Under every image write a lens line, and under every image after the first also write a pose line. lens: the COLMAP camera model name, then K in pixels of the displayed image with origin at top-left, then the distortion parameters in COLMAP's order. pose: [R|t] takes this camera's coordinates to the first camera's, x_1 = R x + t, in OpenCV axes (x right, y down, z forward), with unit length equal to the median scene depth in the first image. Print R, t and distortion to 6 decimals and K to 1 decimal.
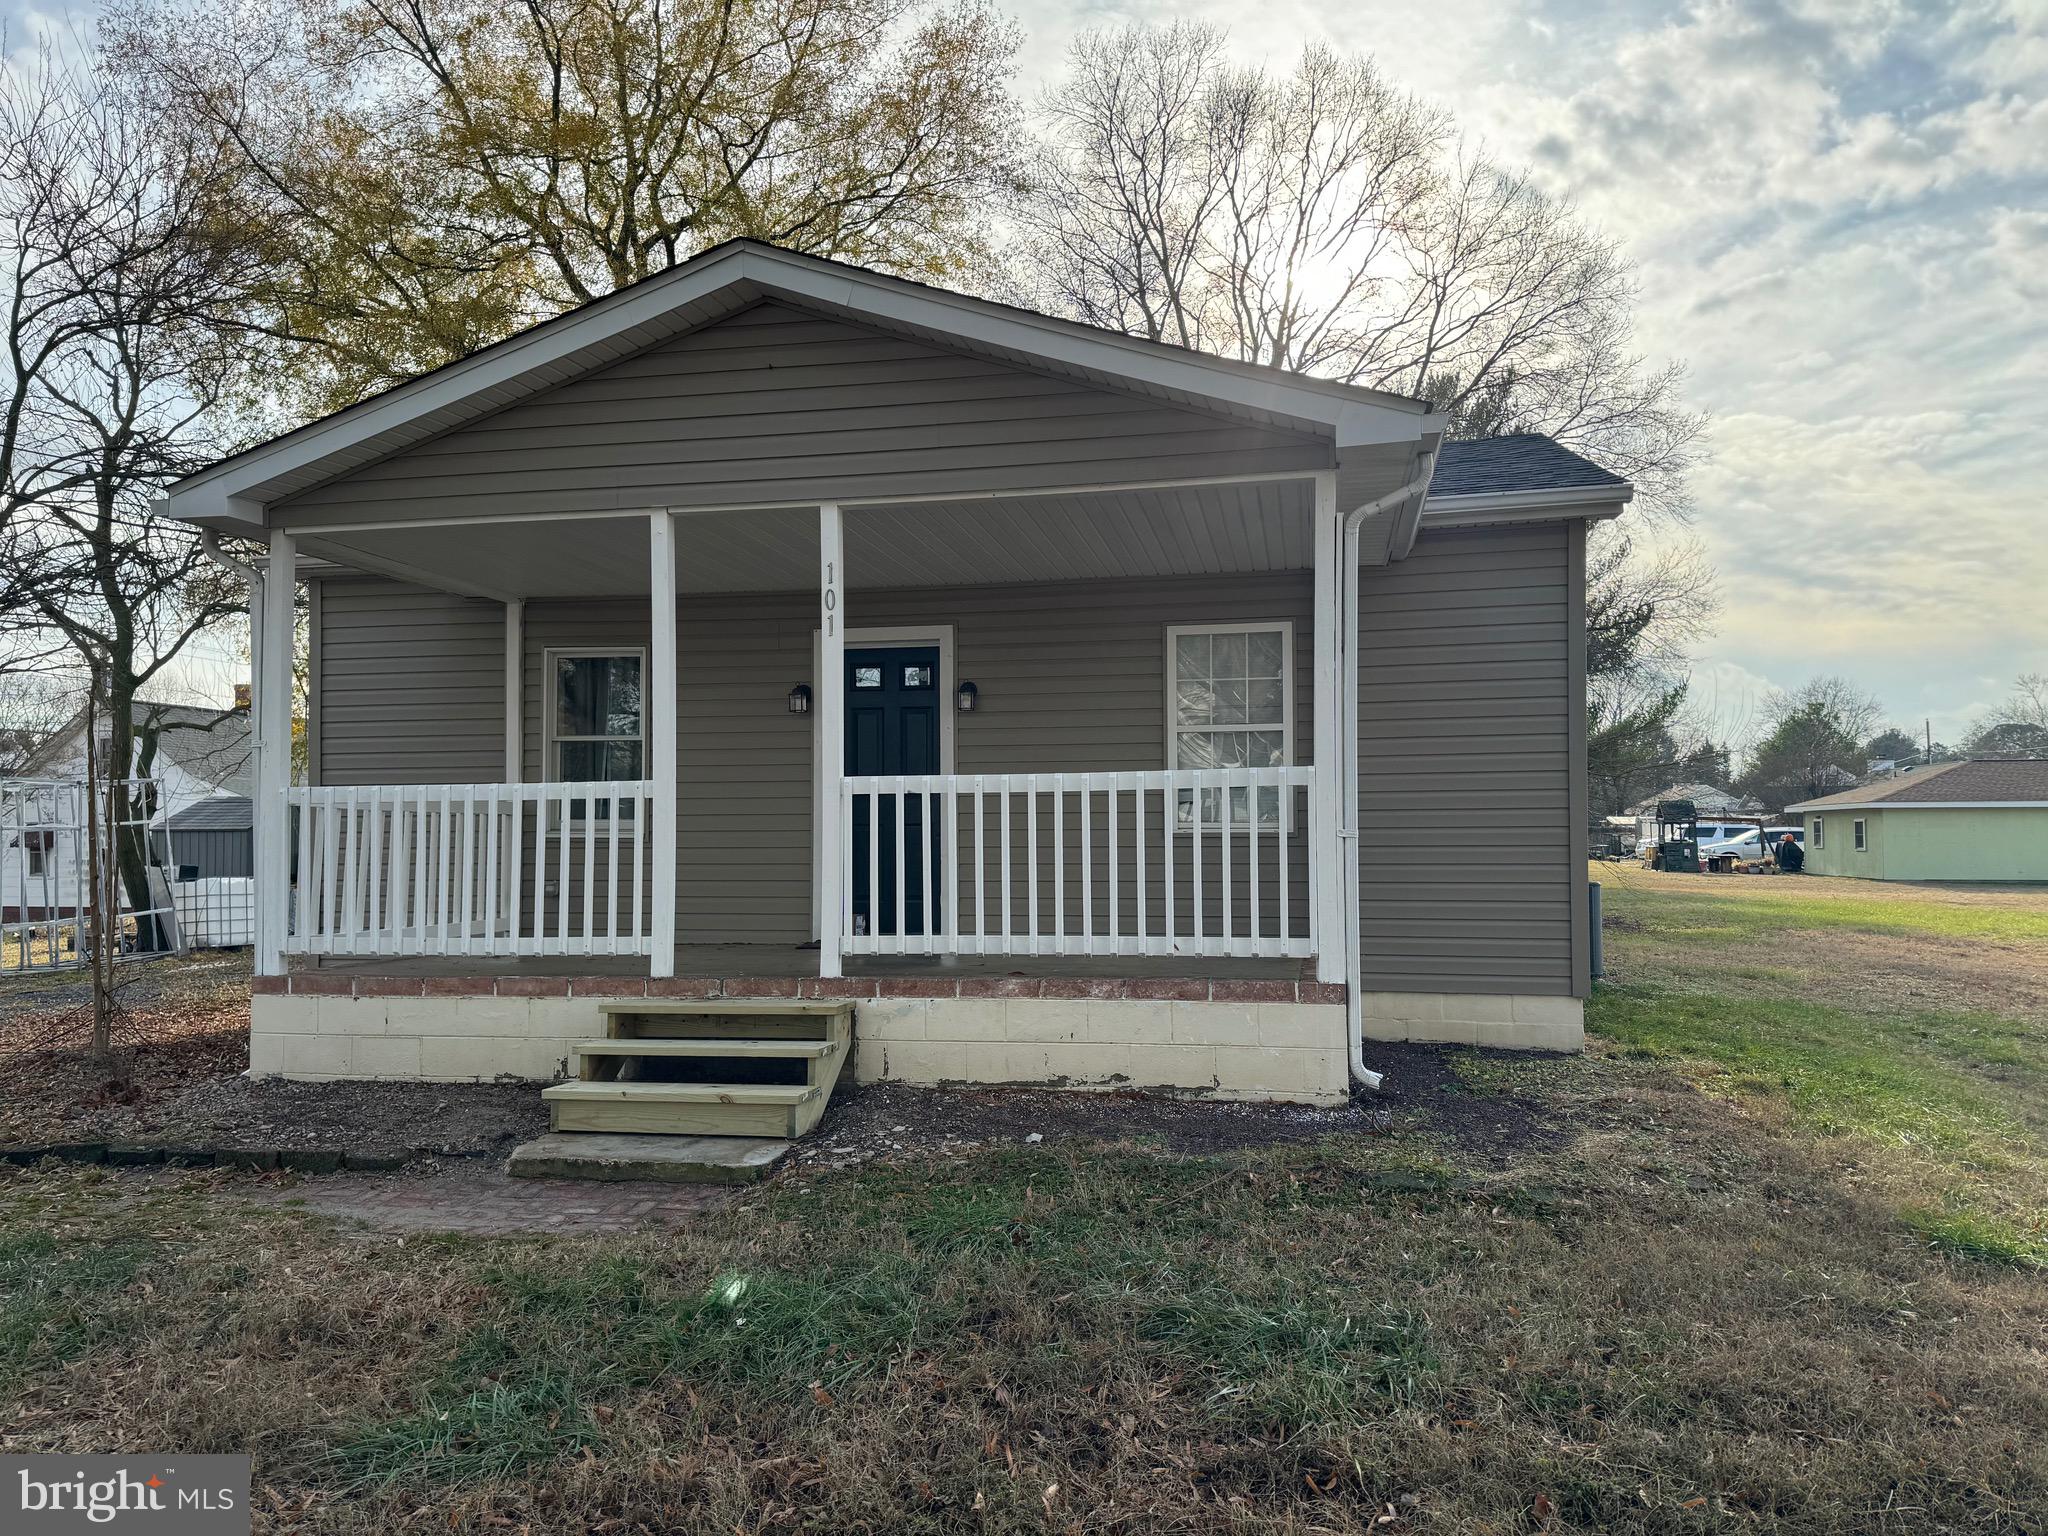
lens RADIAL K [[1461.1, 0, 1093.5], [0, 1461.1, 767.8], [0, 0, 1]] dist [0.096911, -0.192554]
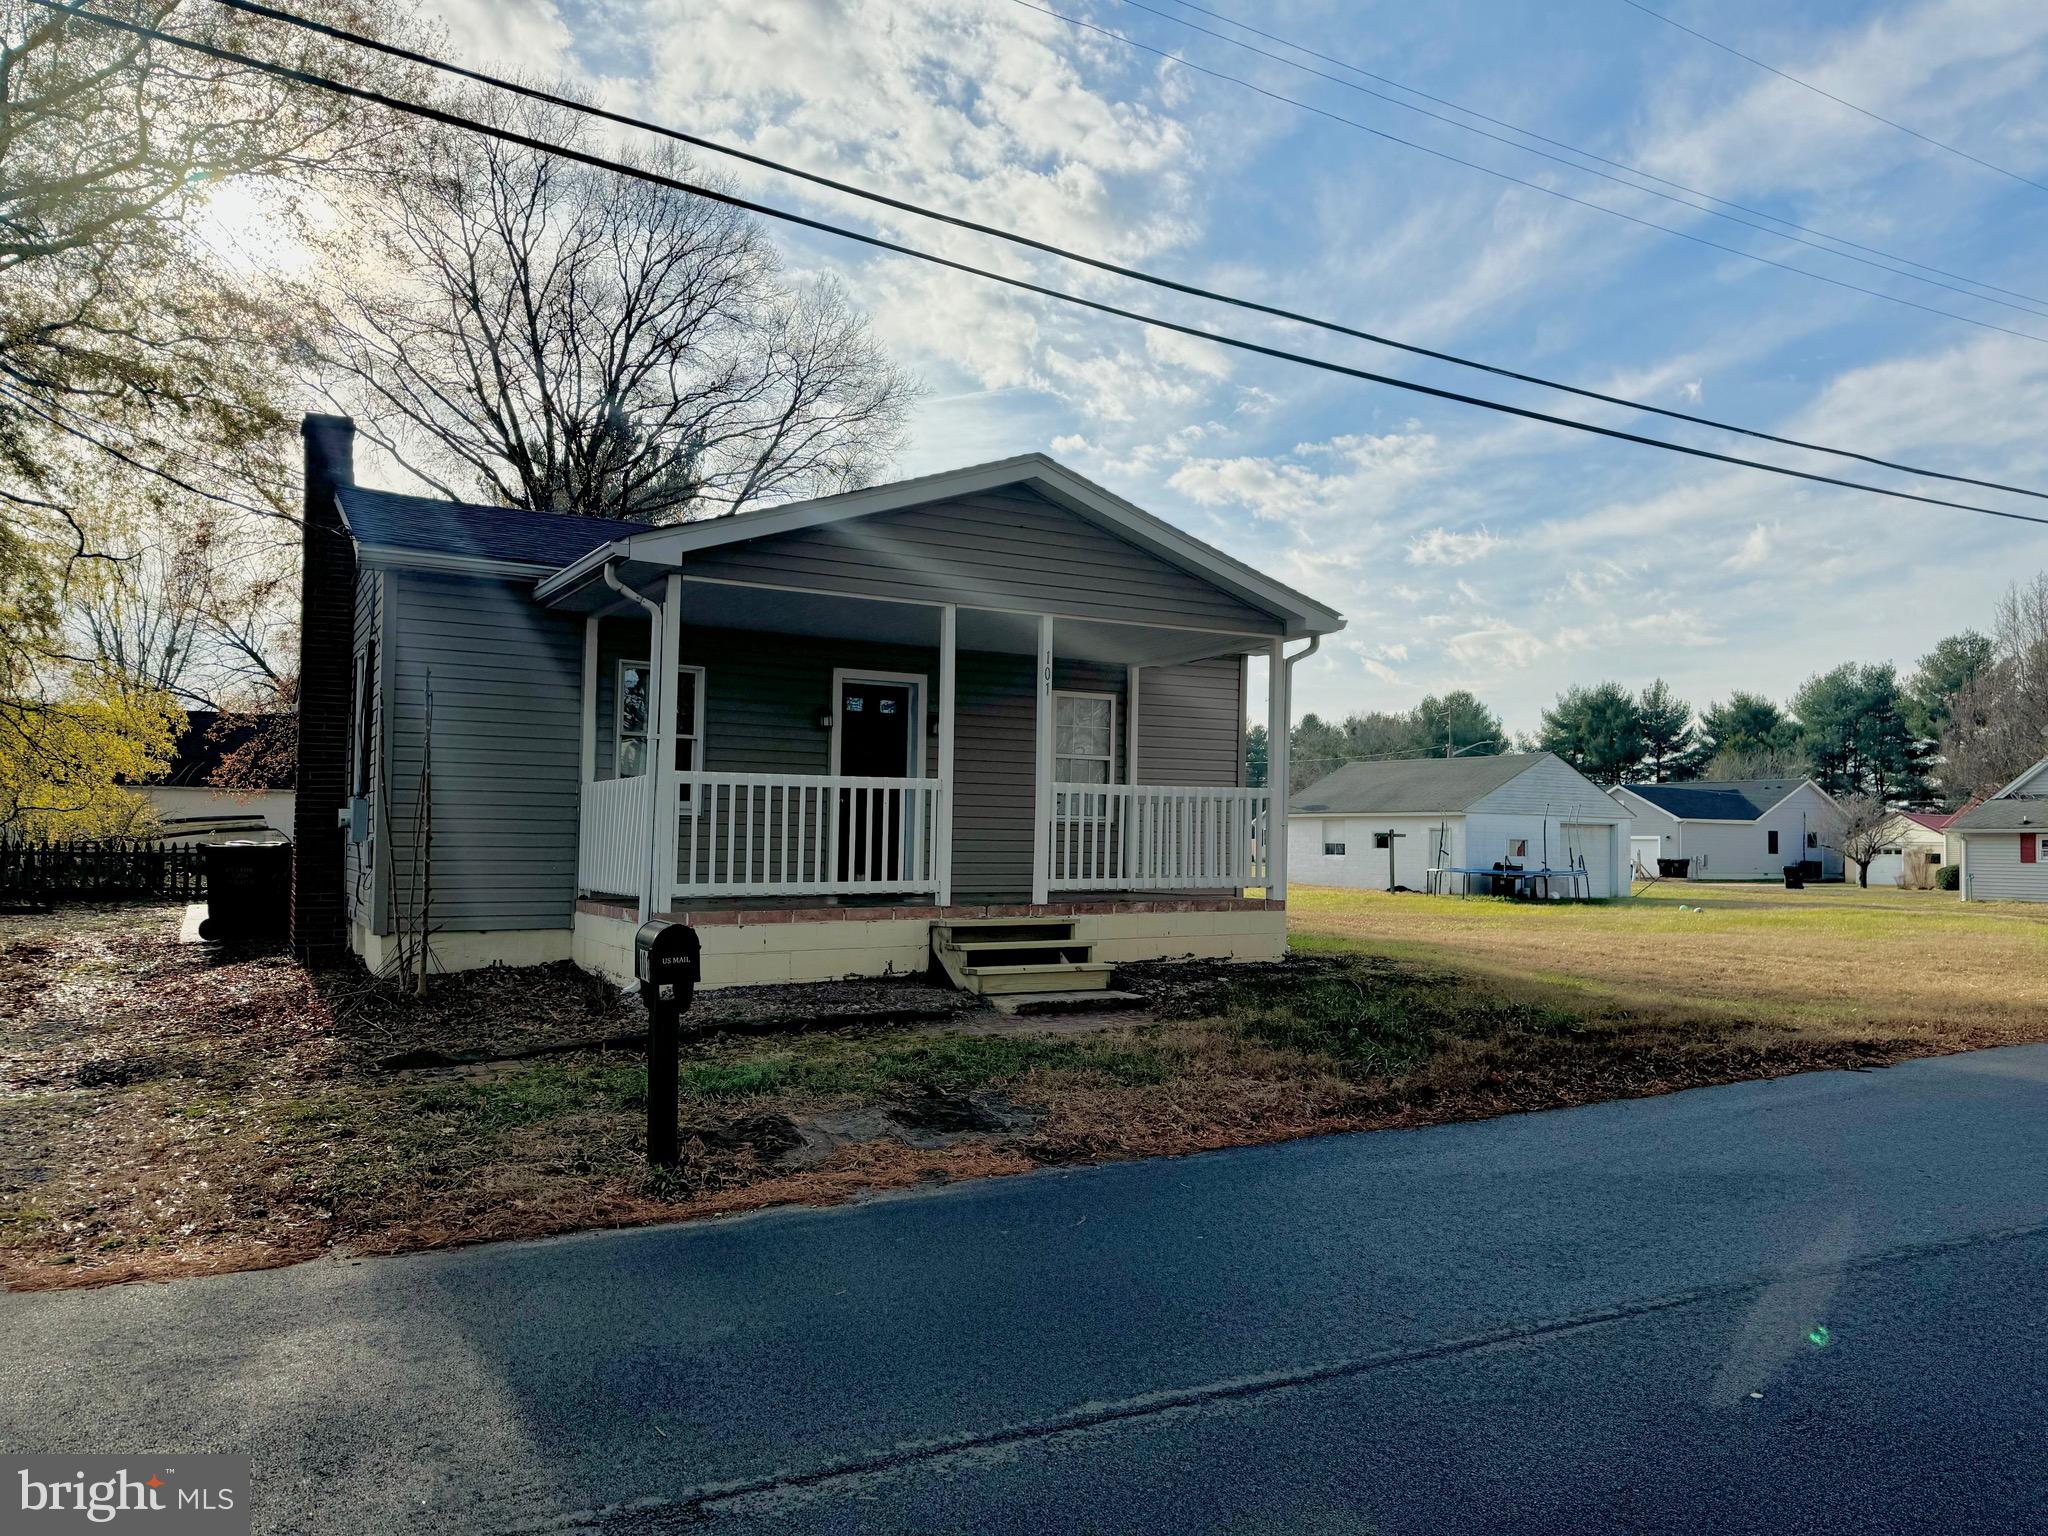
lens RADIAL K [[1461.1, 0, 1093.5], [0, 1461.1, 767.8], [0, 0, 1]] dist [0.096911, -0.192554]
pose [[0.736902, 0.050162, 0.674136, -1.227997], [-0.049253, 0.998577, -0.020465, 0.020890], [-0.674203, -0.018123, 0.738324, -0.237575]]
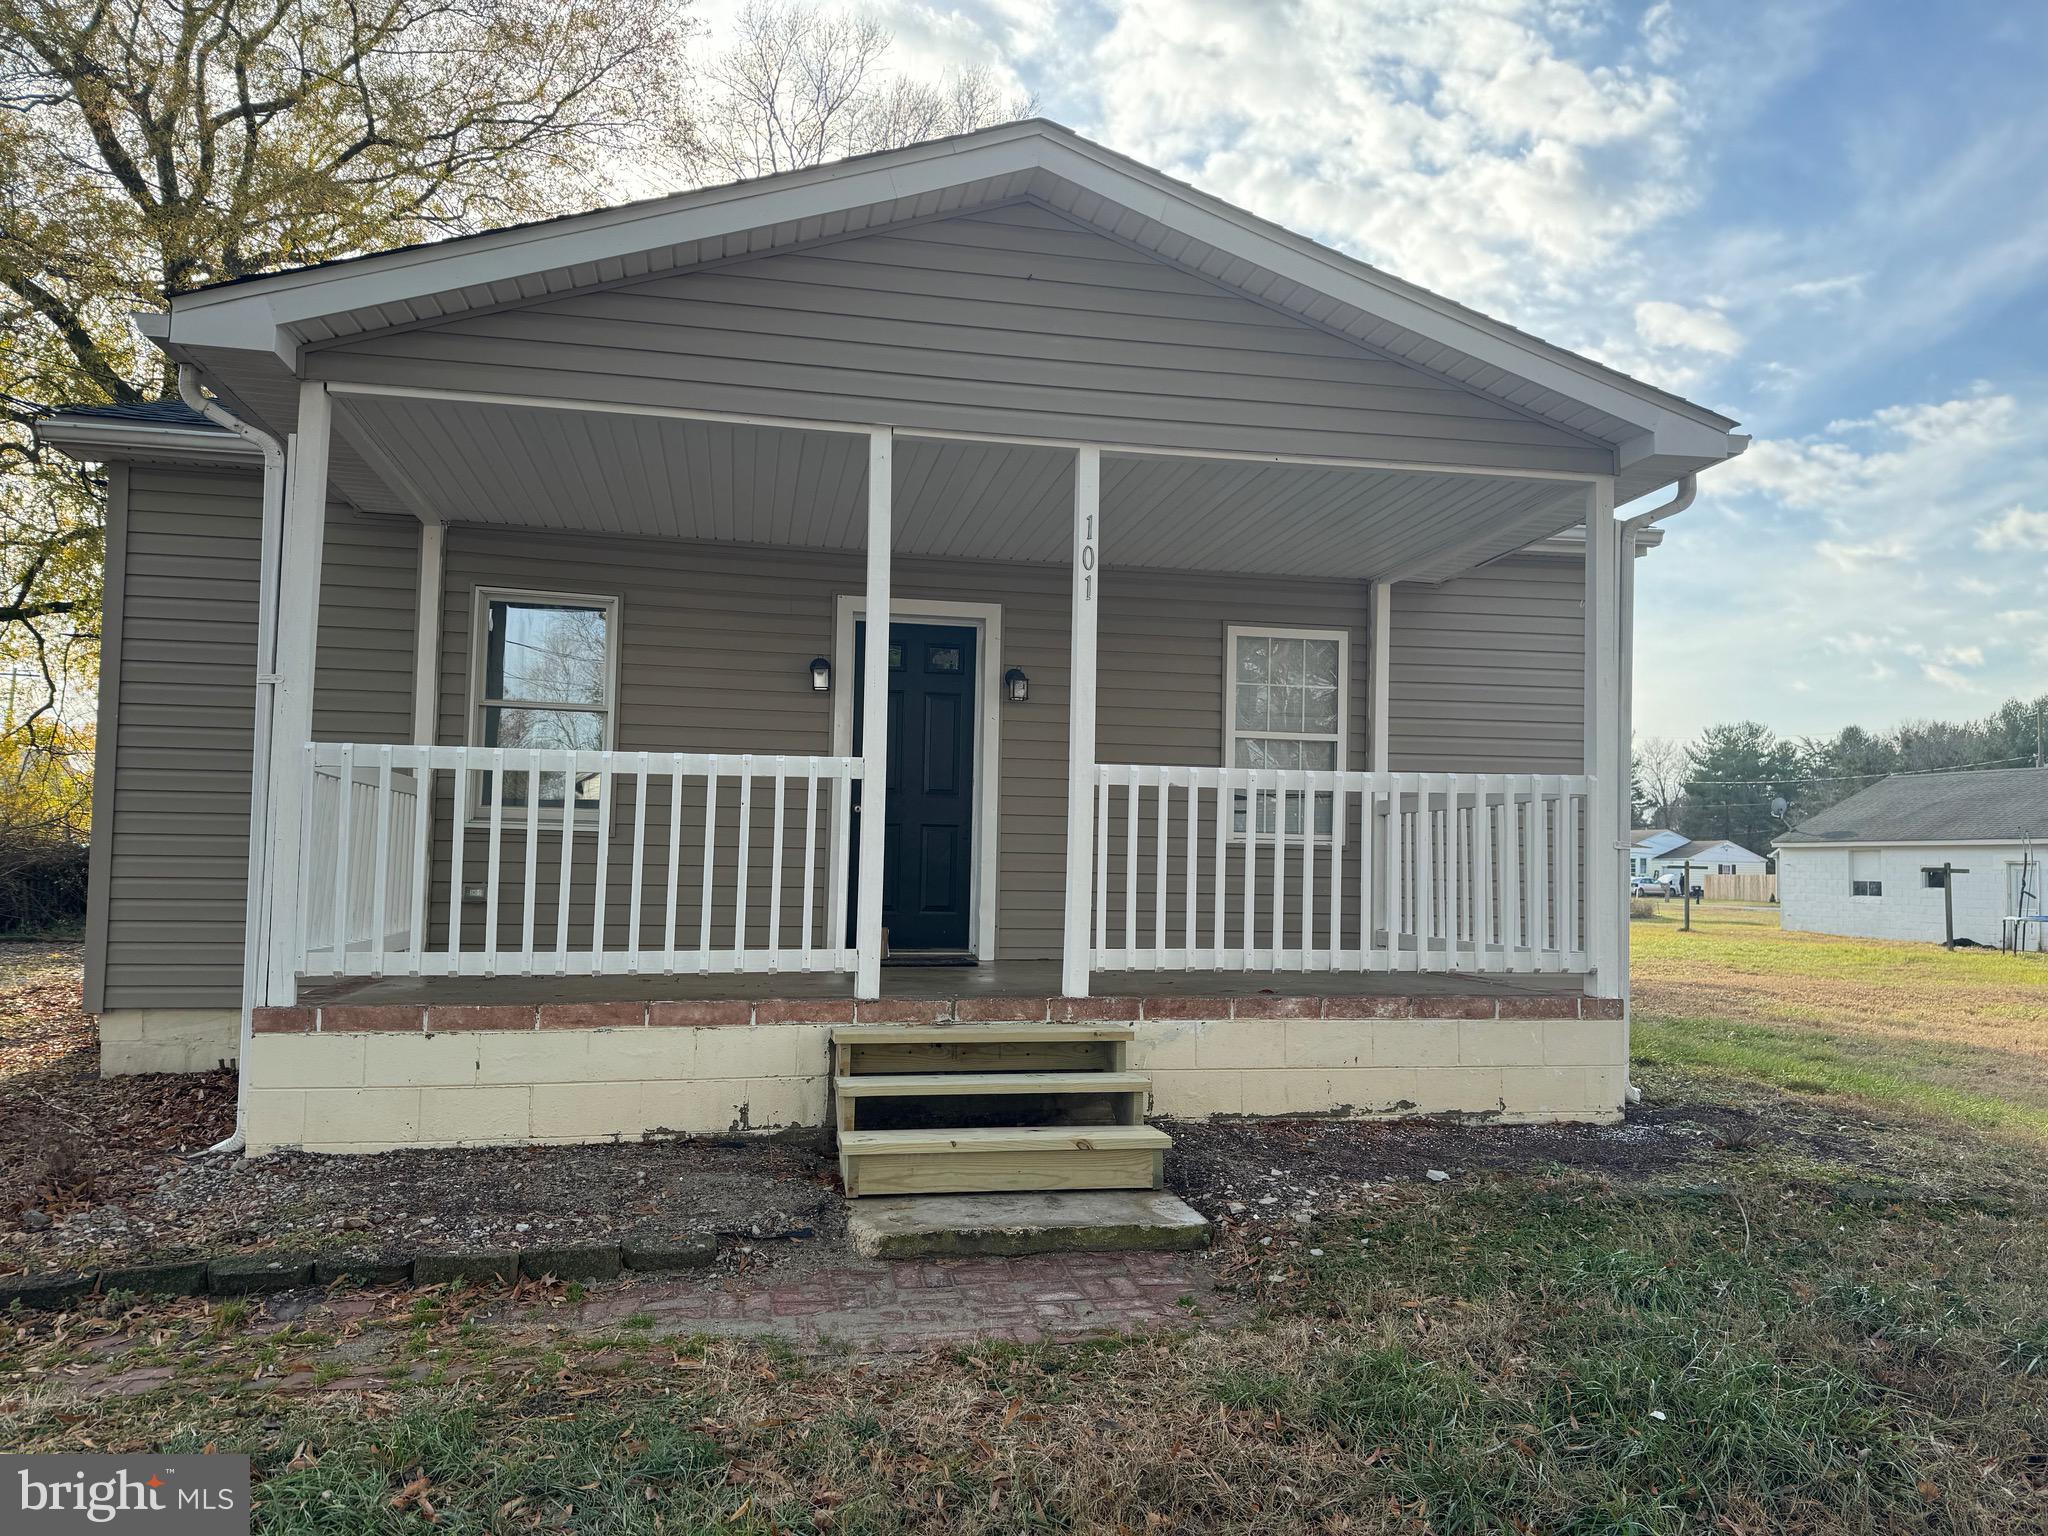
lens RADIAL K [[1448.6, 0, 1064.0], [0, 1448.6, 763.4], [0, 0, 1]] dist [0.091684, -0.130861]
pose [[0.924299, 0.049630, 0.378428, -0.506790], [-0.041489, 0.998699, -0.029642, 0.031474], [-0.379407, 0.011697, 0.925156, 0.216187]]
